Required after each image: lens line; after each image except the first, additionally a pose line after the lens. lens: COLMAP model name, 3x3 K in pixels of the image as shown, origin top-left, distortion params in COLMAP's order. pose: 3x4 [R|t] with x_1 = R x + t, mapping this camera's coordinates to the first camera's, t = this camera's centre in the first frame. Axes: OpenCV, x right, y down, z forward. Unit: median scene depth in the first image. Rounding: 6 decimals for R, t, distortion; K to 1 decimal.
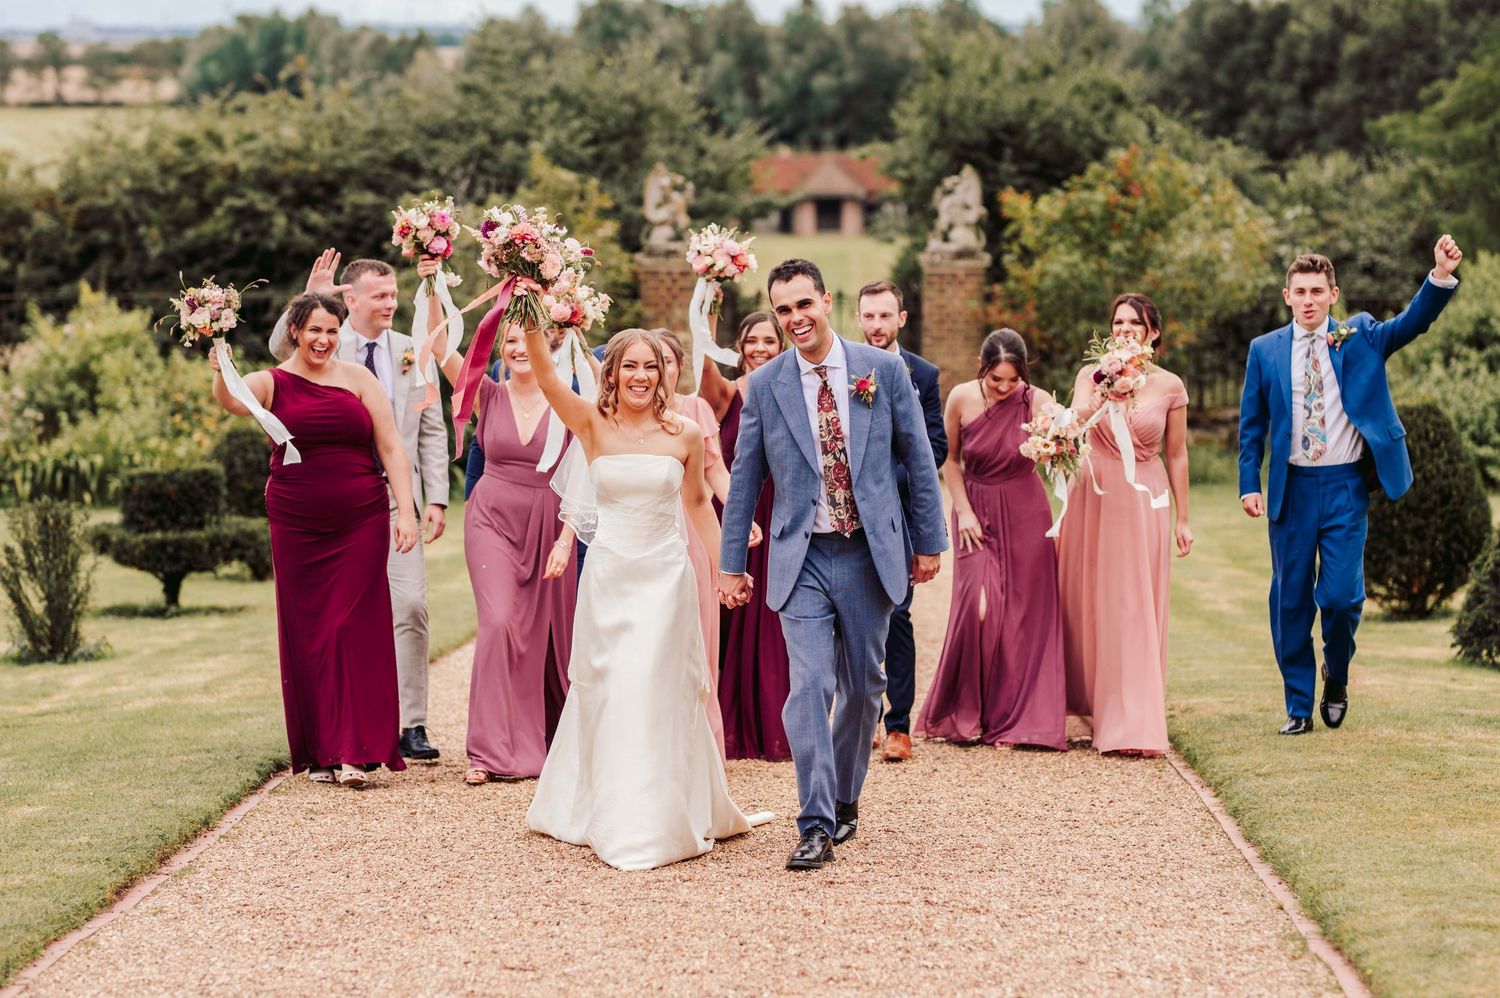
lens RADIAL K [[3554.5, 0, 750.0], [0, 3554.5, 499.0], [0, 0, 1]] dist [0.081707, 0.094496]
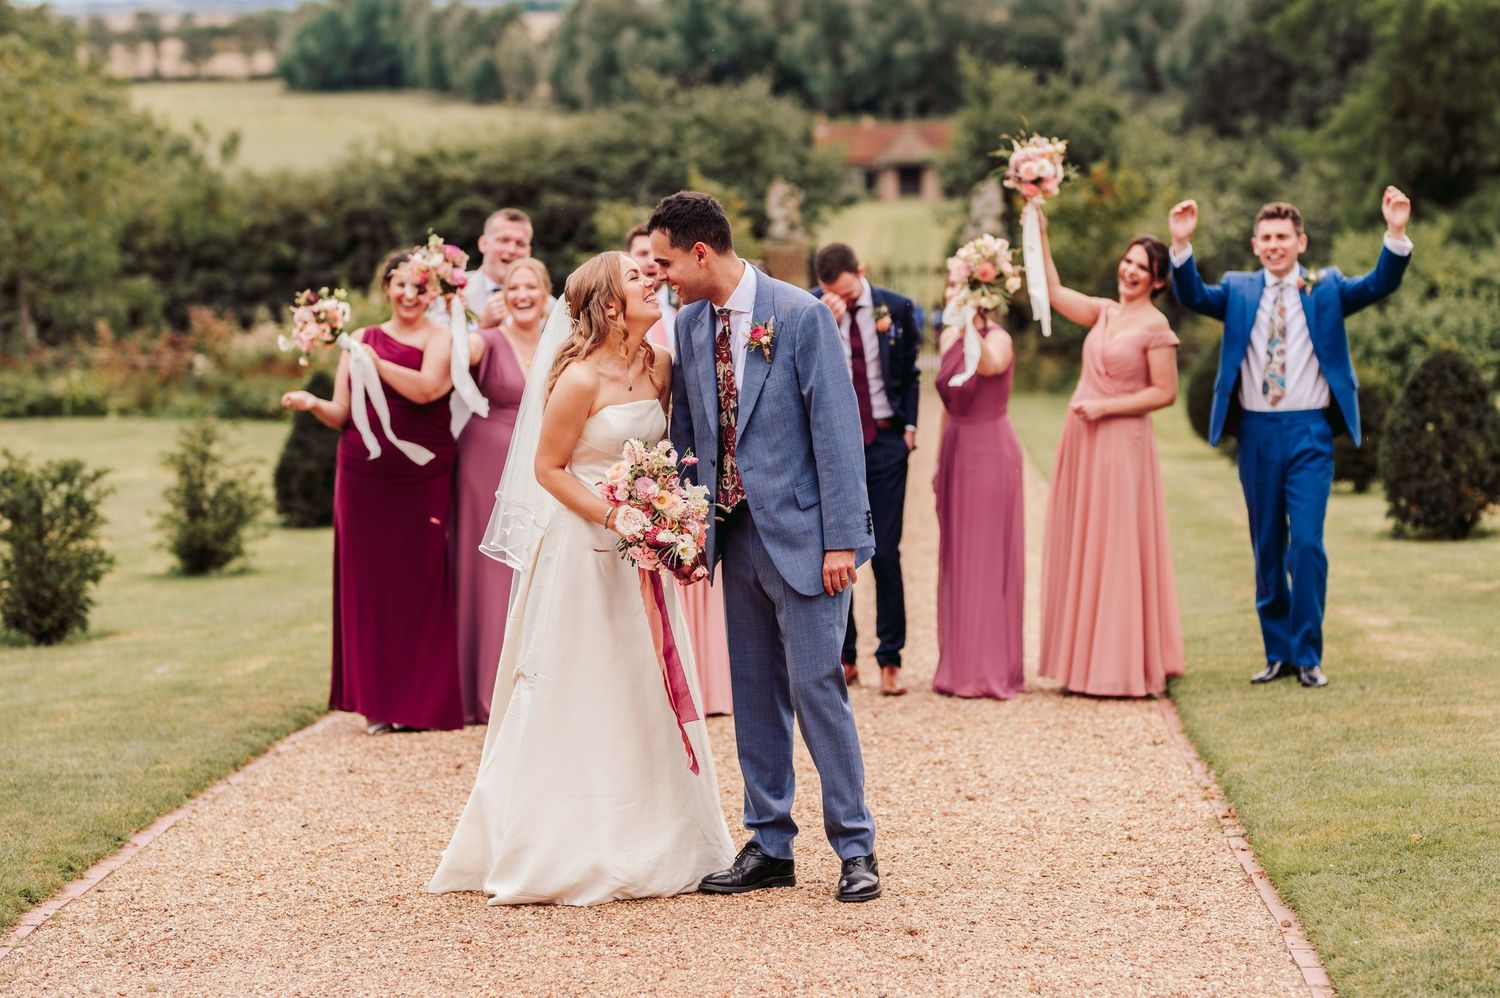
lens RADIAL K [[3689.8, 0, 750.0], [0, 3689.8, 499.0], [0, 0, 1]] dist [-0.036022, -0.031886]
pose [[0.999604, -0.014341, -0.024199, -0.000580], [0.014572, 0.999849, 0.009423, 0.004954], [0.024061, -0.009772, 0.999663, -0.114471]]
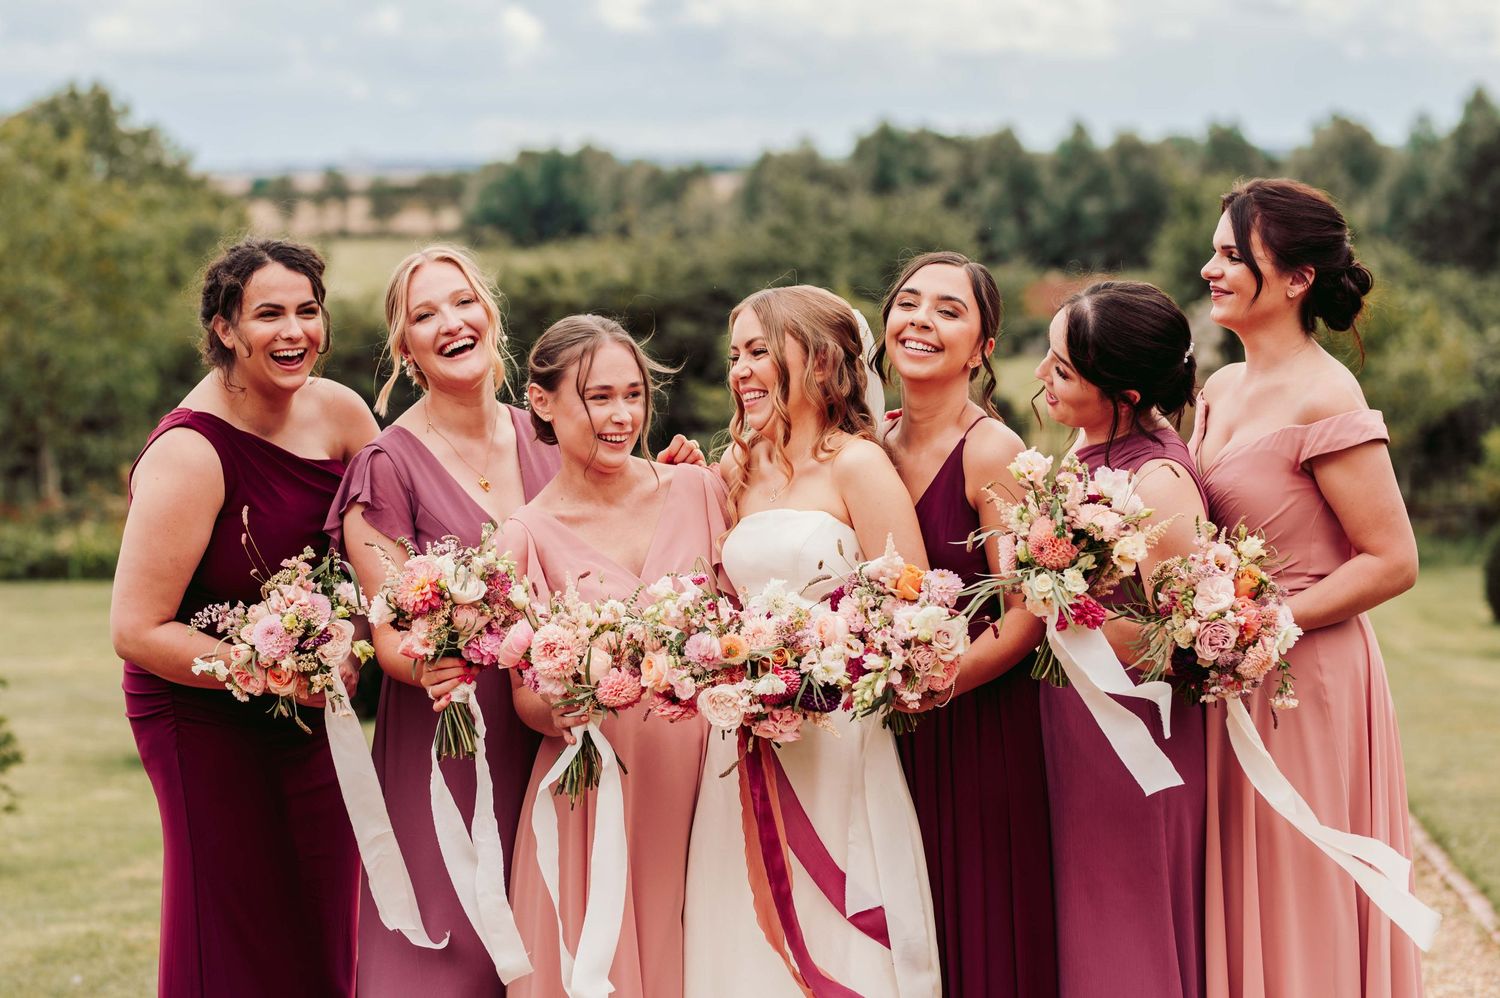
lens RADIAL K [[3554.5, 0, 750.0], [0, 3554.5, 499.0], [0, 0, 1]] dist [0.081707, 0.094496]
pose [[0.997061, -0.006050, -0.076372, -0.000021], [0.003365, 0.999373, -0.035241, 0.003197], [0.076537, 0.034881, 0.996456, -0.039655]]
